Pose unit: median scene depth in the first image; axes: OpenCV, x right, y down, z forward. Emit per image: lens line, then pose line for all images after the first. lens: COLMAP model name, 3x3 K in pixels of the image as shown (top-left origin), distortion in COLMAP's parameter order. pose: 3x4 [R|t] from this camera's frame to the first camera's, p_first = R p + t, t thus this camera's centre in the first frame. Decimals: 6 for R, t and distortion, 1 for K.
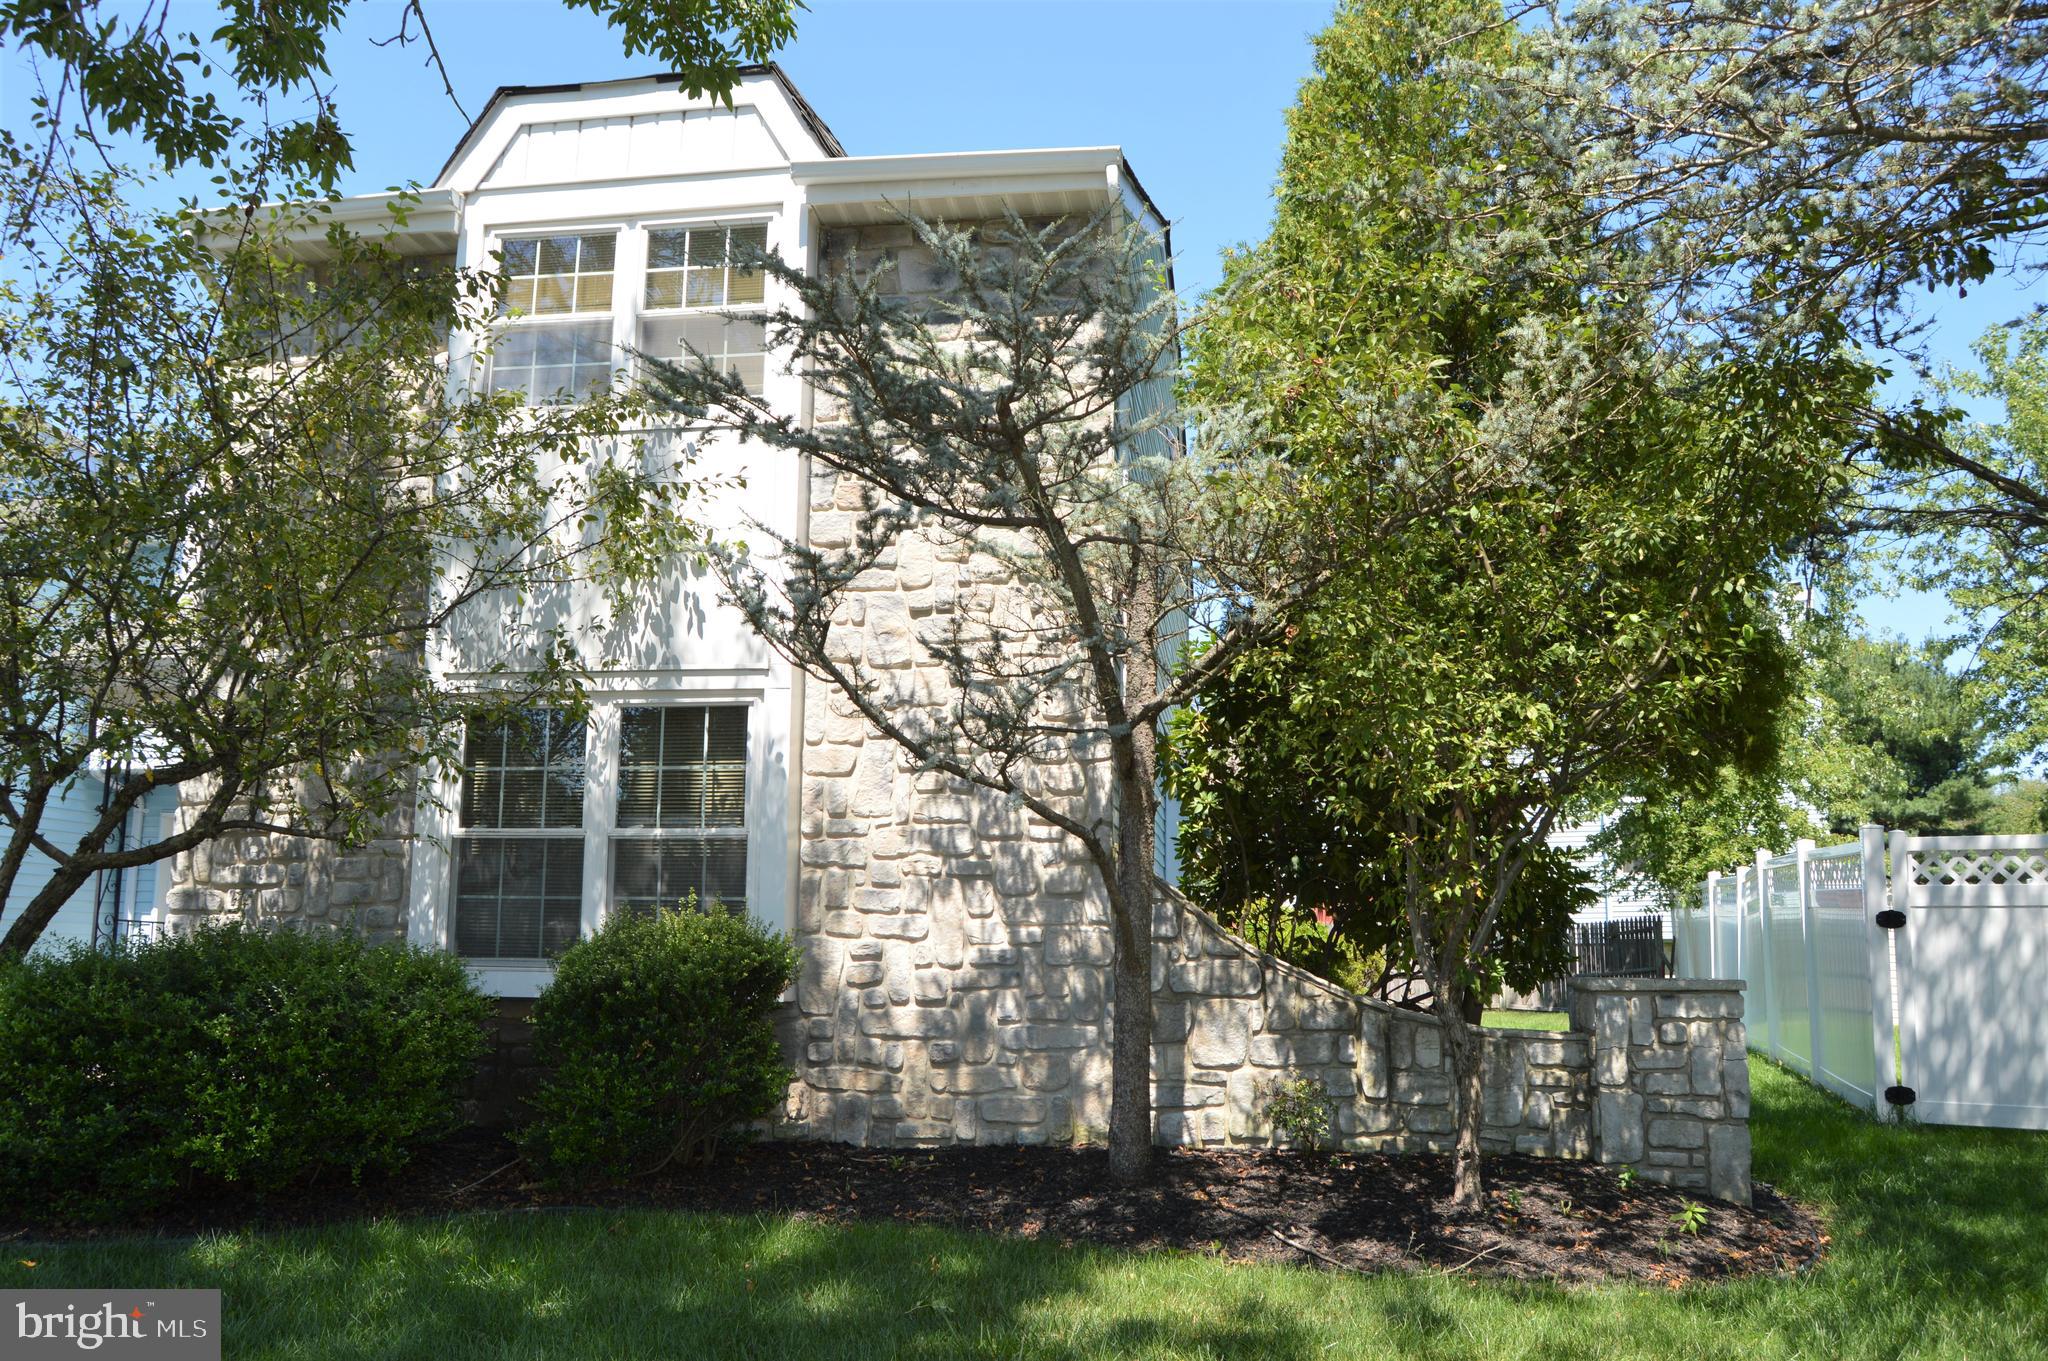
lens RADIAL K [[1610.5, 0, 1024.5], [0, 1610.5, 678.2], [0, 0, 1]] dist [-0.071722, 0.005810]
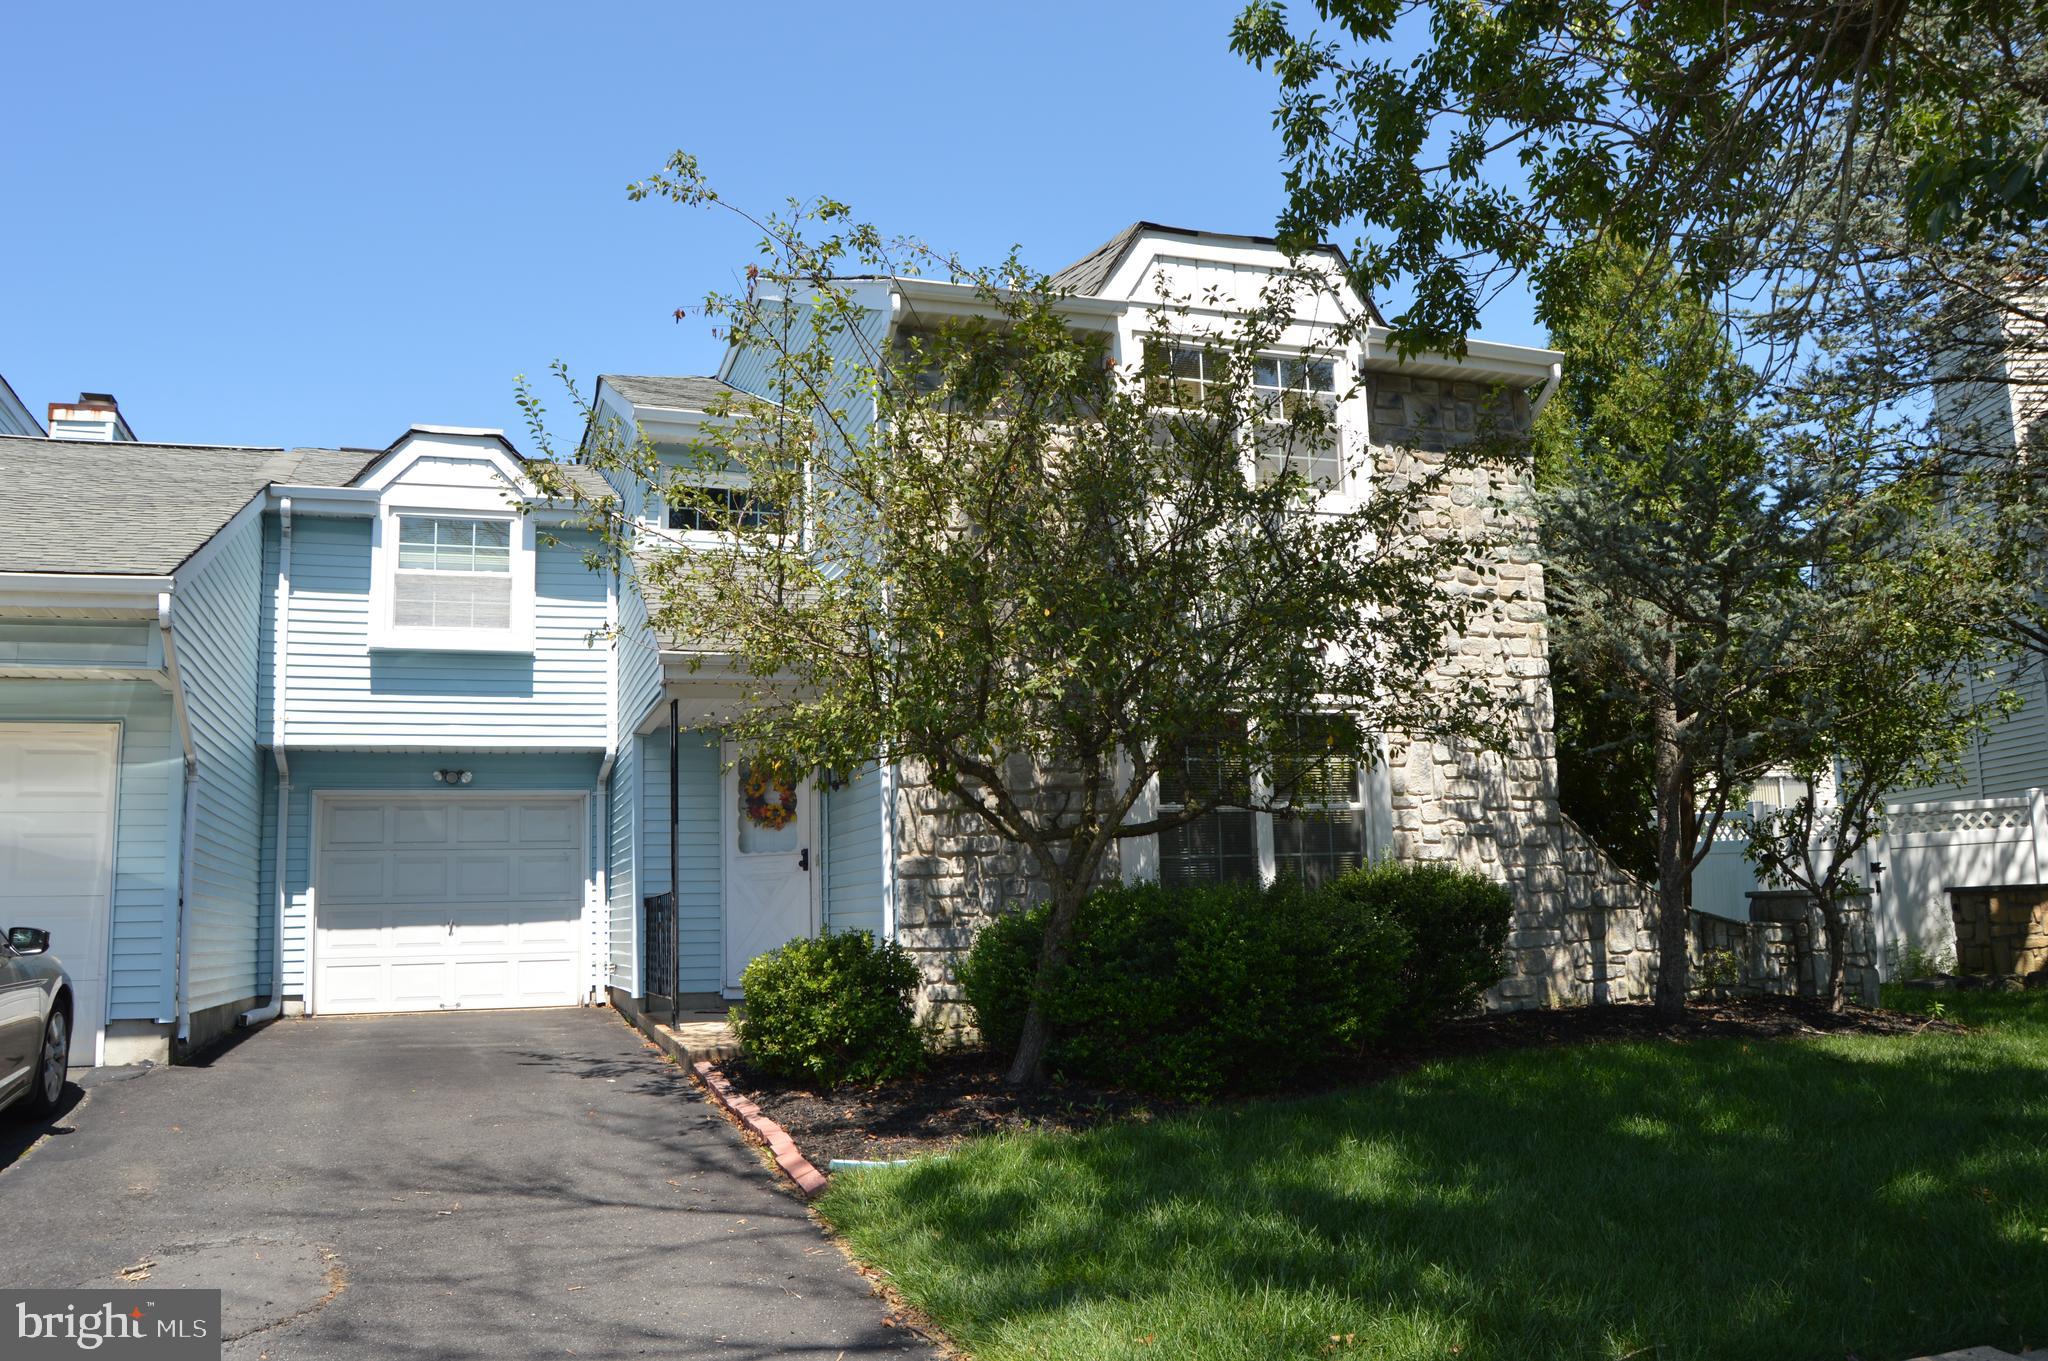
lens RADIAL K [[1610.5, 0, 1022.4], [0, 1610.5, 683.3], [0, 0, 1]] dist [-0.071722, 0.005810]
pose [[0.894199, 0.030827, 0.446607, -1.082322], [-0.041123, 0.999065, 0.013375, -0.018964], [-0.445777, -0.030325, 0.894630, -0.129536]]
